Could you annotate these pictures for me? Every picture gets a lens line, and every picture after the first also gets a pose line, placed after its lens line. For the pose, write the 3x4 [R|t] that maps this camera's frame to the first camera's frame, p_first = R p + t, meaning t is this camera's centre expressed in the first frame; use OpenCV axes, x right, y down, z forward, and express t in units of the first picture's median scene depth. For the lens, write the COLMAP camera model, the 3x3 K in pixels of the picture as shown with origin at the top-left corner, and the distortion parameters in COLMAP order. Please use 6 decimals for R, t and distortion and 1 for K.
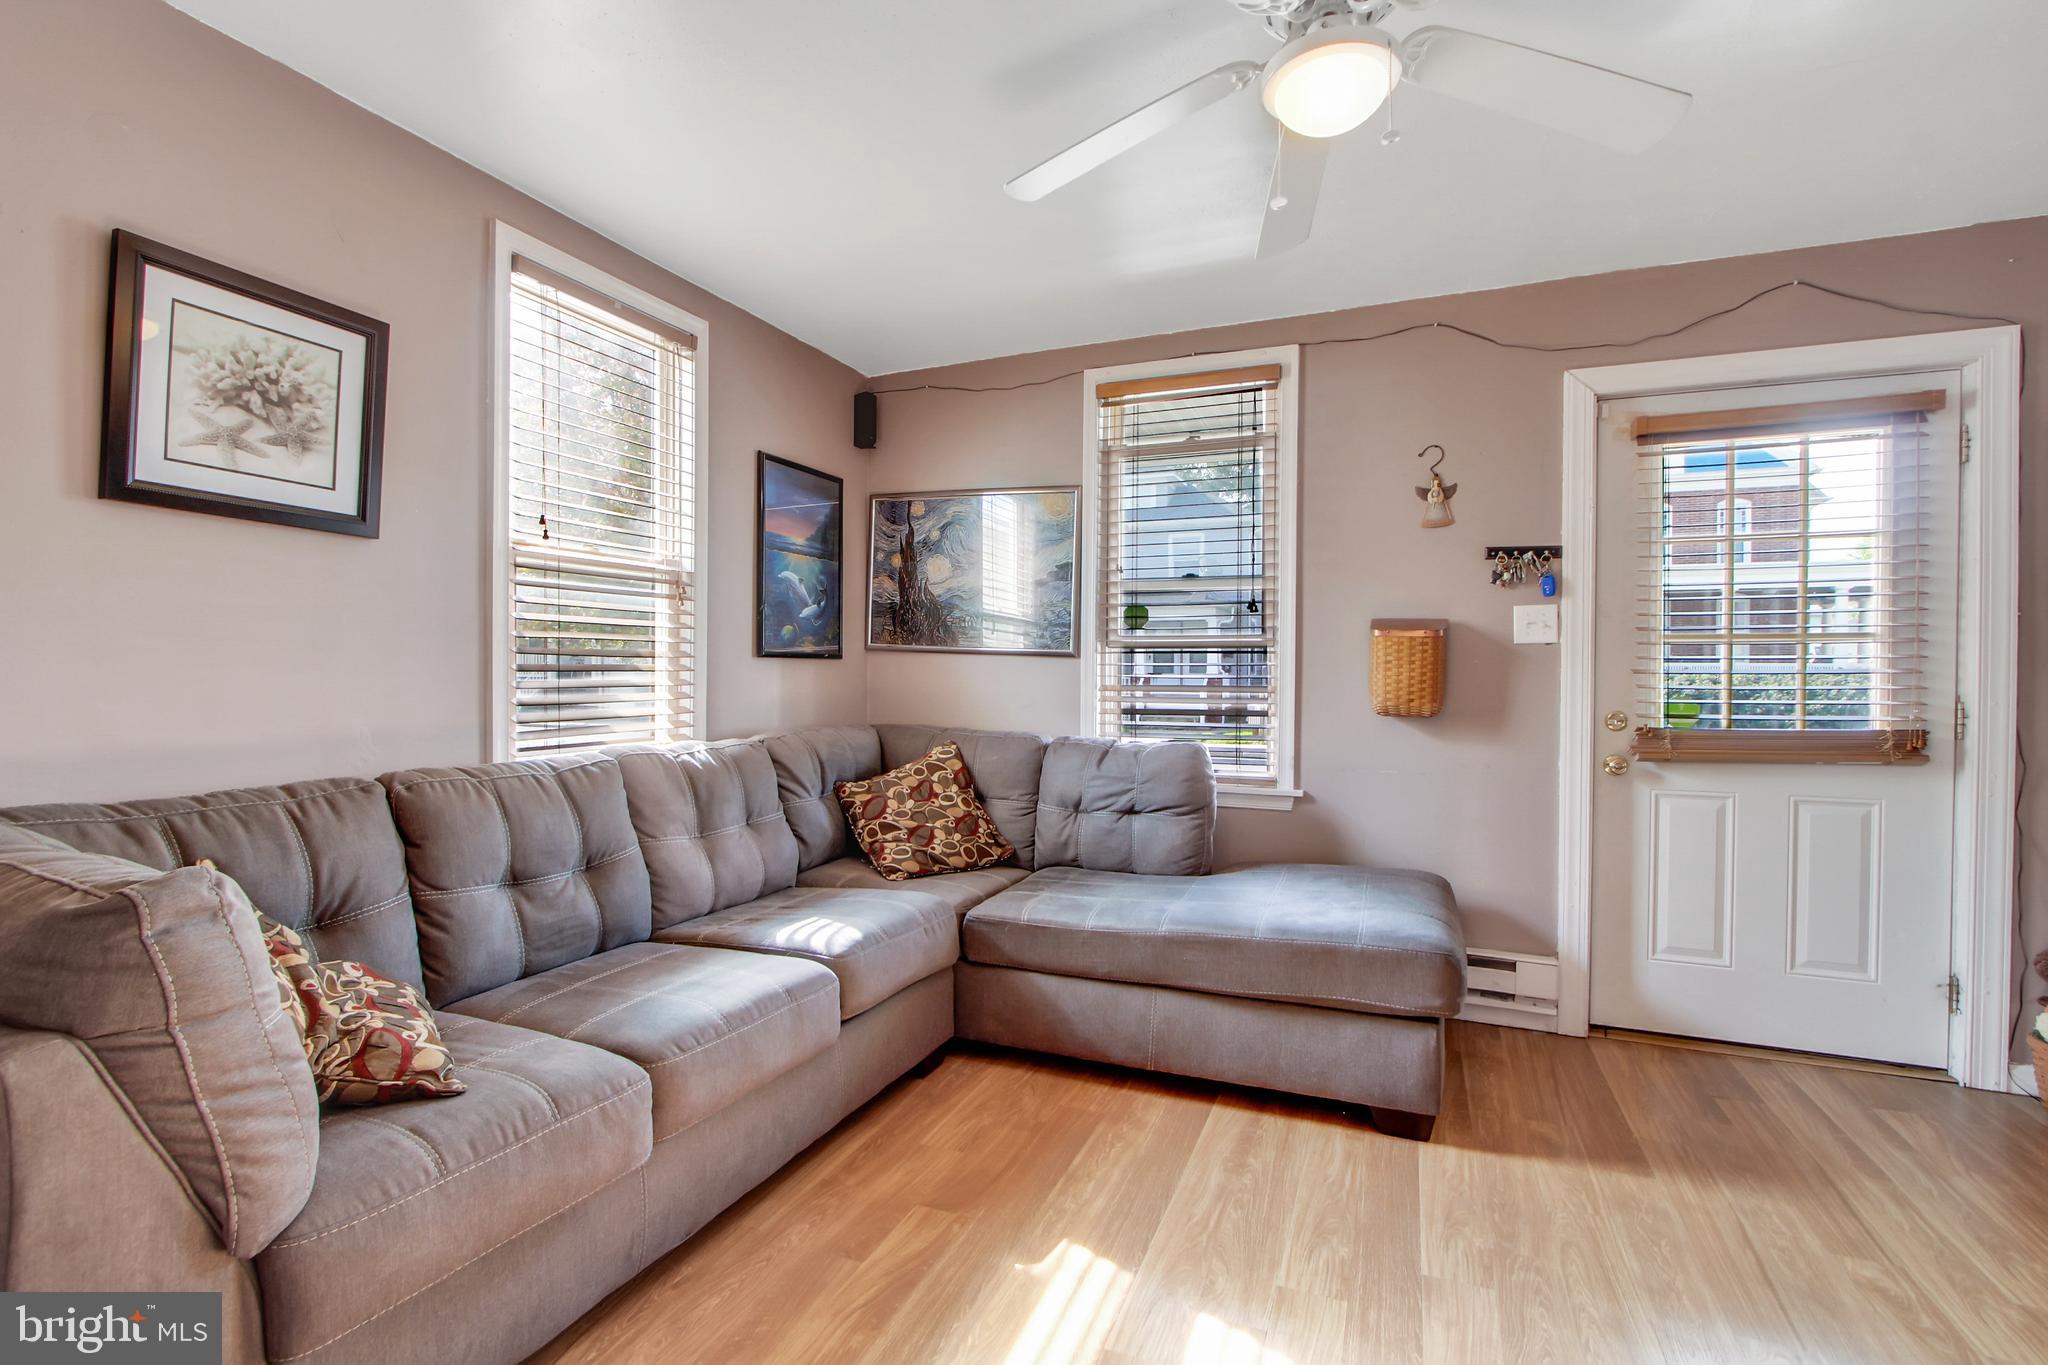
lens RADIAL K [[934.1, 0, 1024.0], [0, 934.1, 682.5], [0, 0, 1]] dist [-0.015574, 0.000505]
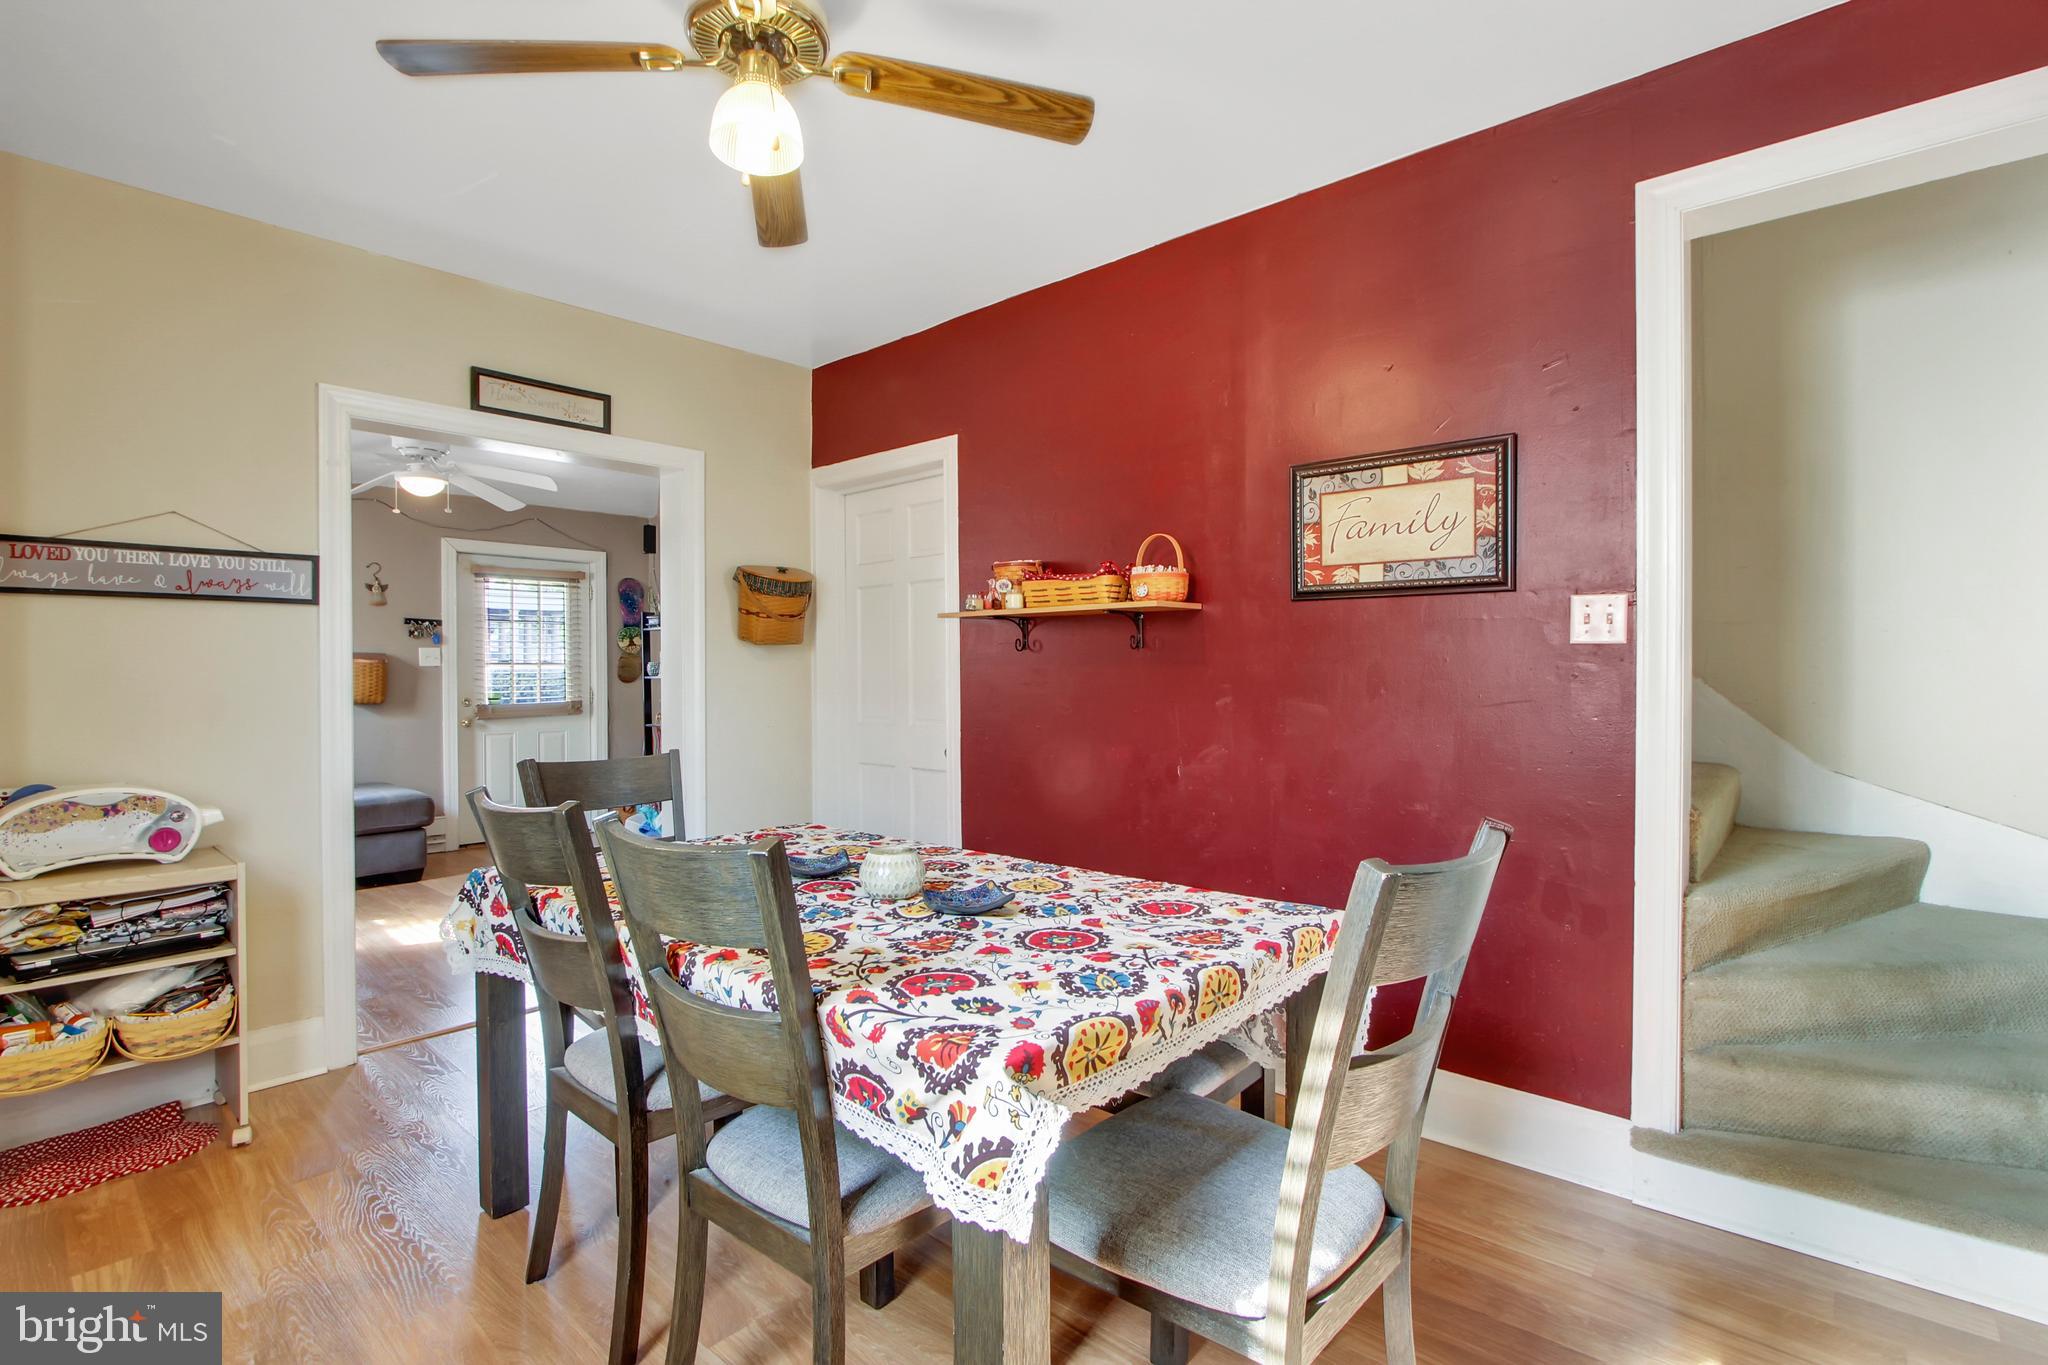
lens RADIAL K [[934.1, 0, 1024.0], [0, 934.1, 682.5], [0, 0, 1]] dist [-0.015574, 0.000505]
pose [[0.331153, -0.013821, 0.943476, -0.969860], [0.019203, 0.999784, 0.007905, 0.003240], [-0.943382, 0.015500, 0.331347, -0.938753]]
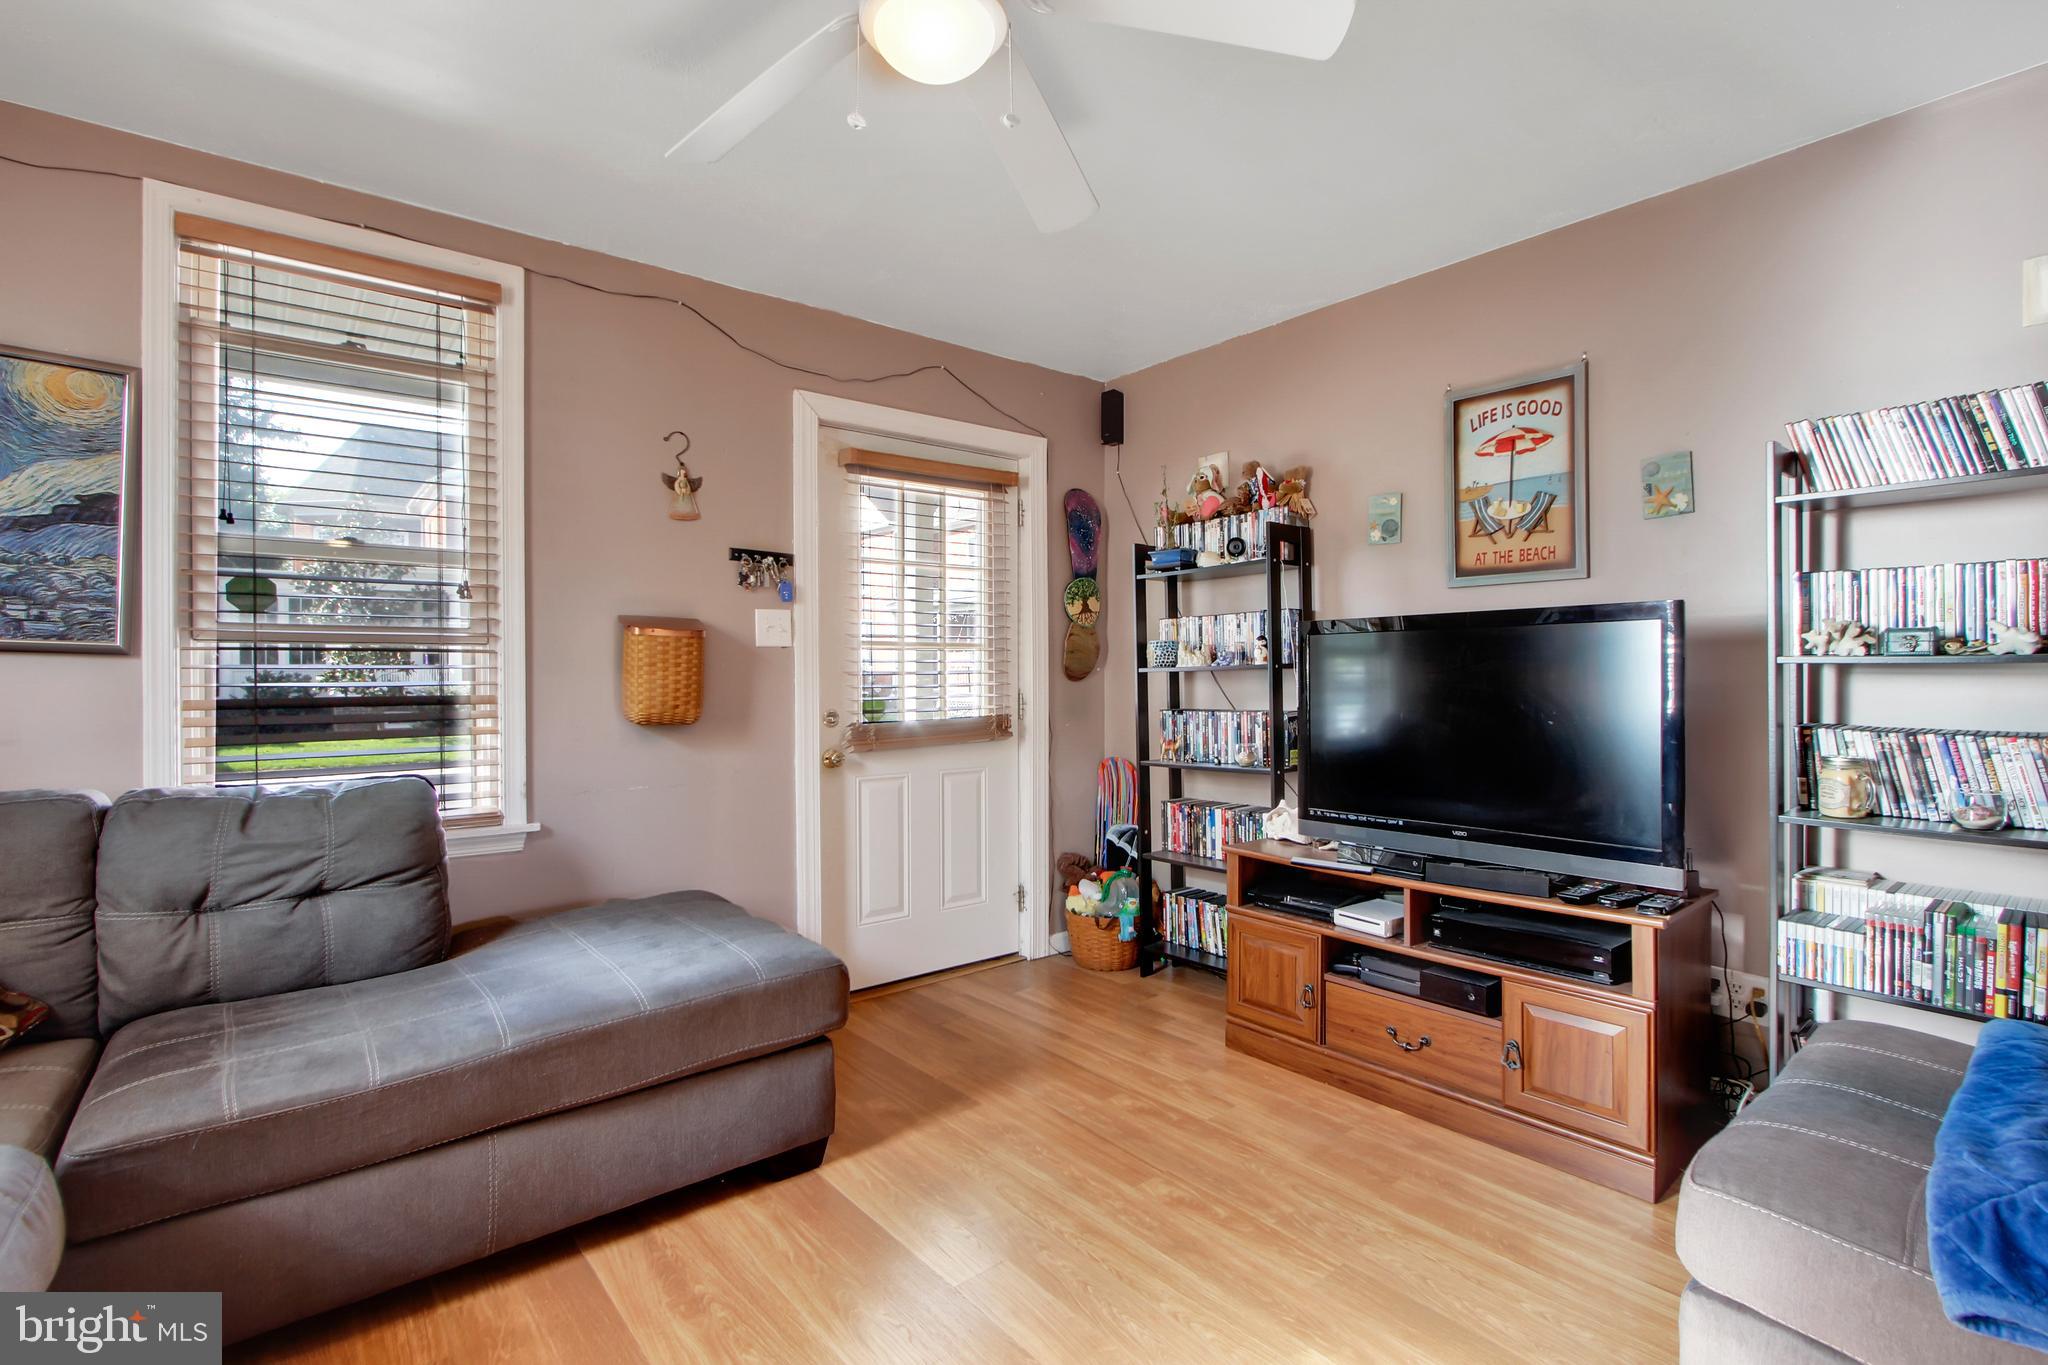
lens RADIAL K [[934.1, 0, 1024.0], [0, 934.1, 682.5], [0, 0, 1]] dist [-0.015574, 0.000505]
pose [[0.473611, -0.014007, 0.880623, -0.230532], [0.017826, 0.999821, 0.006315, -0.003994], [-0.880554, 0.012707, 0.473776, 0.270315]]
